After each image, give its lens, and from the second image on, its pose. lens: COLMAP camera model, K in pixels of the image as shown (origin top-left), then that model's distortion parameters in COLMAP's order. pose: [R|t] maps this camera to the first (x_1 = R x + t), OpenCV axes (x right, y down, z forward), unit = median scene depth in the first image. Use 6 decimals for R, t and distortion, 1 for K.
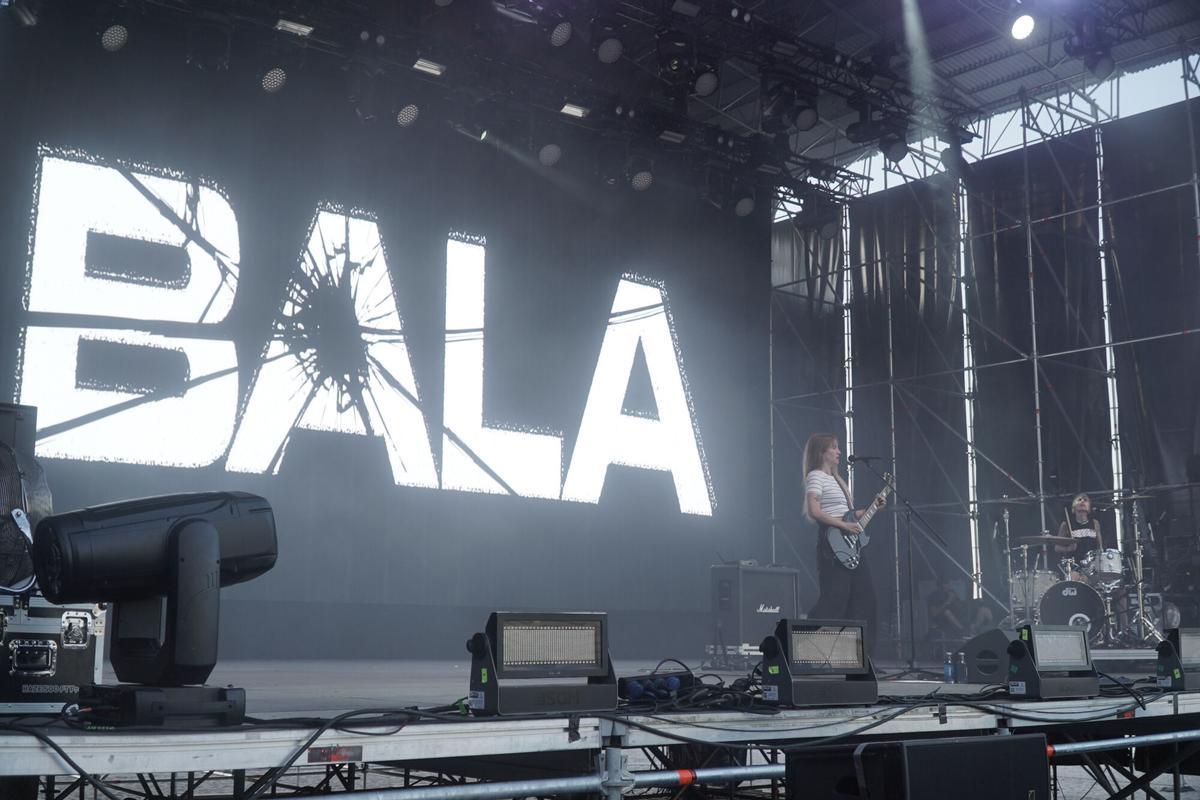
lens RADIAL K [[1386.9, 0, 578.4], [0, 1386.9, 405.4], [0, 0, 1]] dist [0.123605, -0.805053]
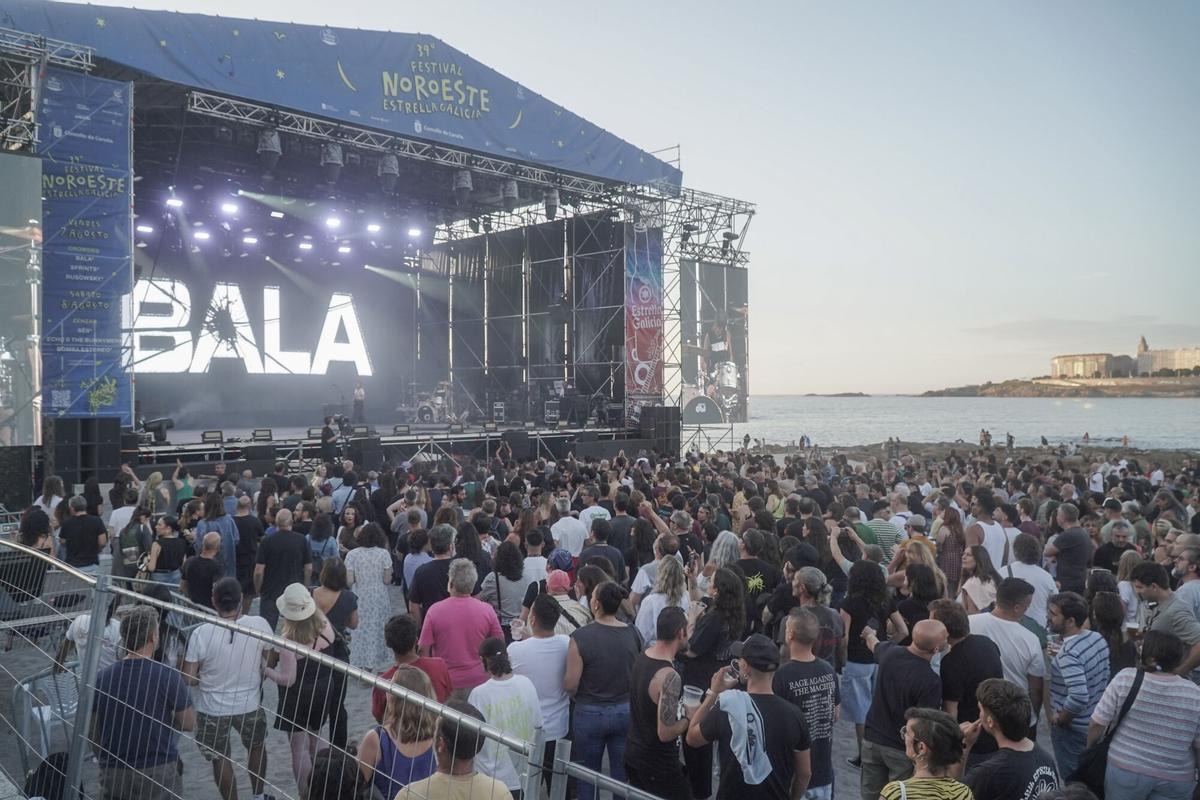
lens RADIAL K [[958.3, 0, 600.0], [0, 958.3, 400.0], [0, 0, 1]] dist [-0.007859, 0.002260]
pose [[0.993887, -0.016879, 0.109103, 0.427230], [-0.002134, 0.985122, 0.171844, -0.260246], [-0.110380, -0.171026, 0.979064, -1.225394]]
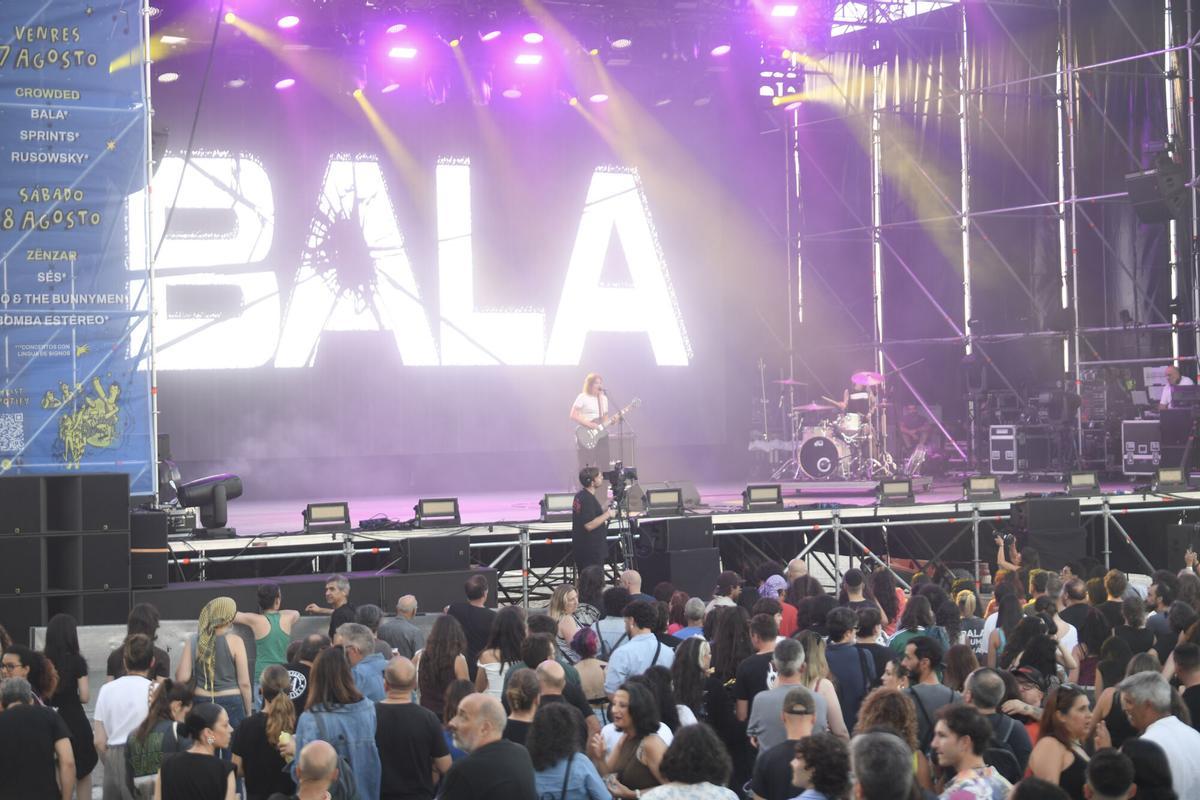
lens RADIAL K [[2386.8, 0, 600.0], [0, 2386.8, 400.0], [0, 0, 1]] dist [0.038690, -0.727440]
pose [[0.986394, -0.035650, -0.160485, 0.424586], [0.060868, 0.986024, 0.155084, -0.257201], [0.152713, -0.162743, 0.974779, -1.212131]]
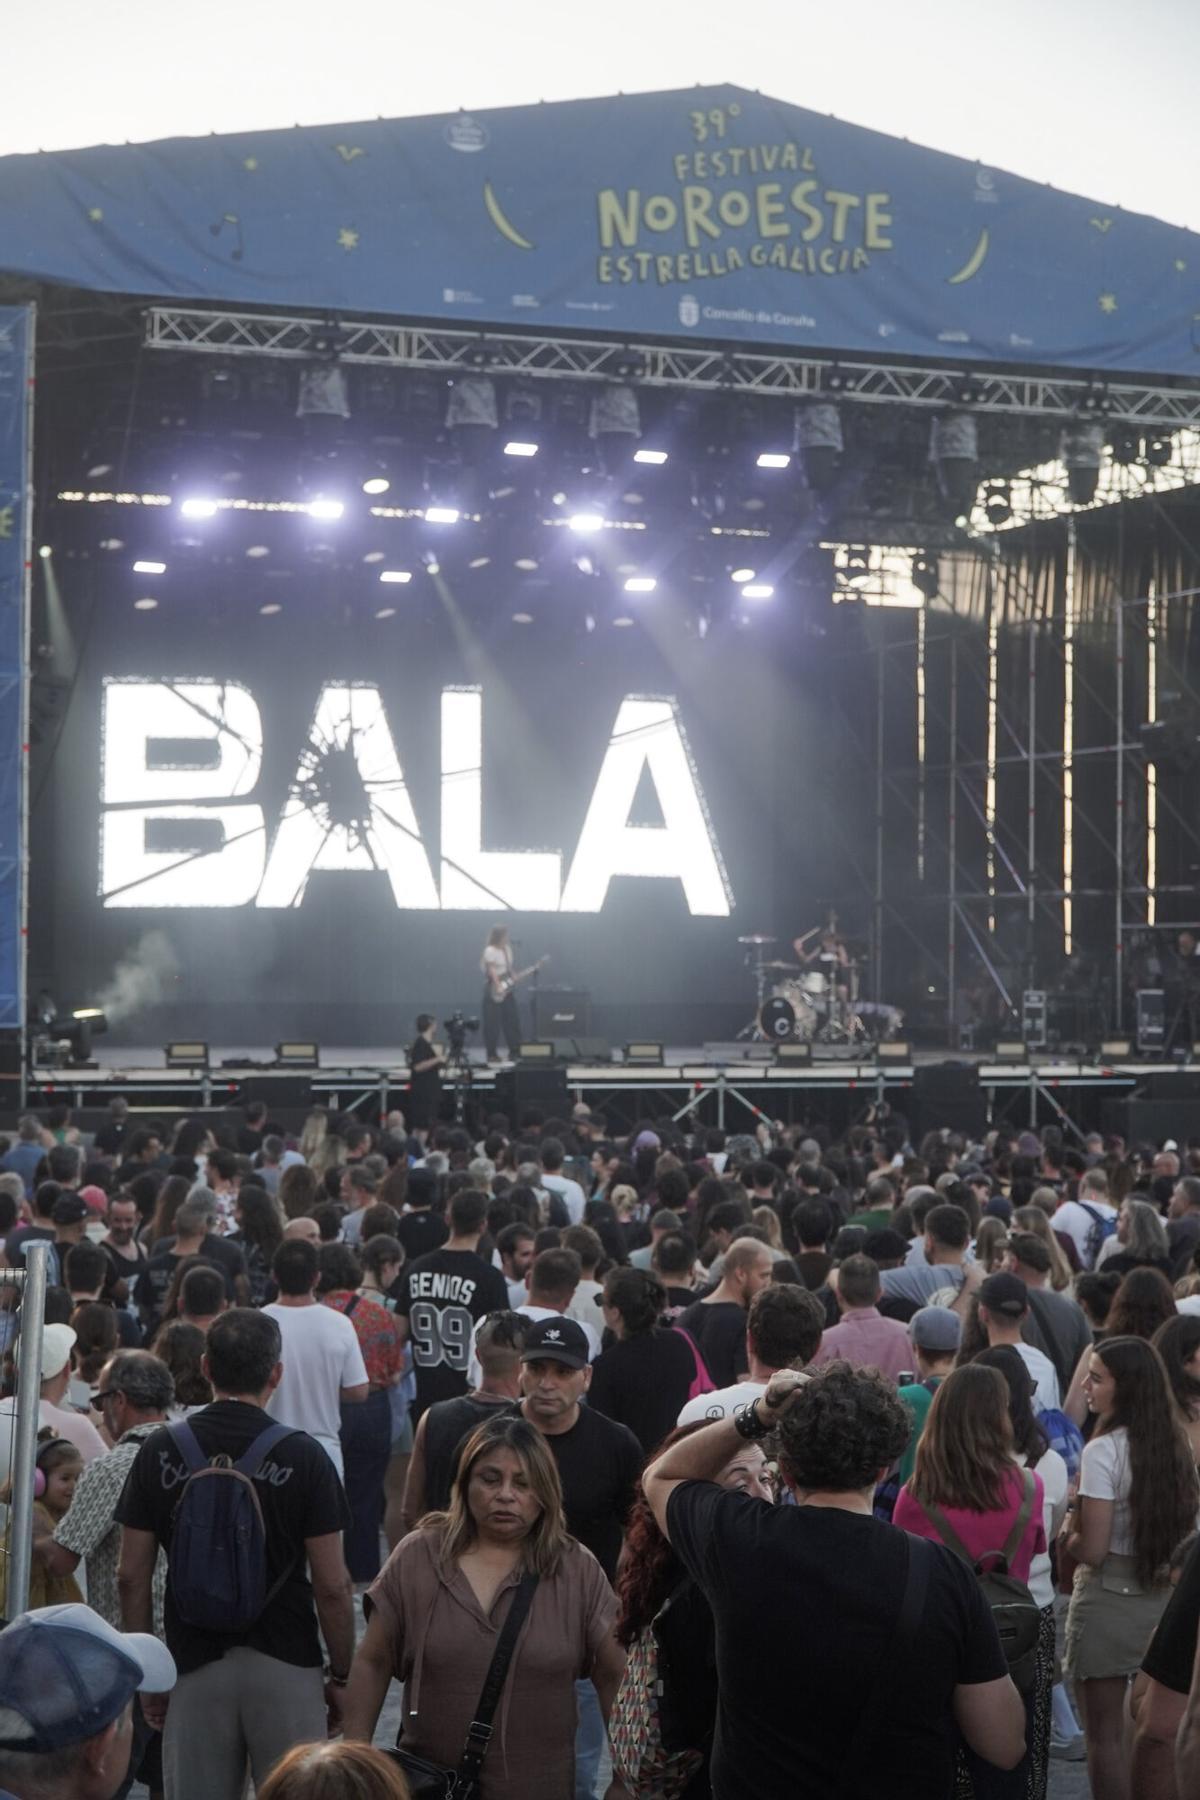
lens RADIAL K [[3538.5, 0, 600.0], [0, 3538.5, 900.0], [0, 0, 1]] dist [-0.187539, 0.173909]
pose [[0.951800, -0.010717, -0.306532, 1.022635], [0.054854, 0.989225, 0.135739, -0.374204], [0.301774, -0.146011, 0.942132, -1.938964]]
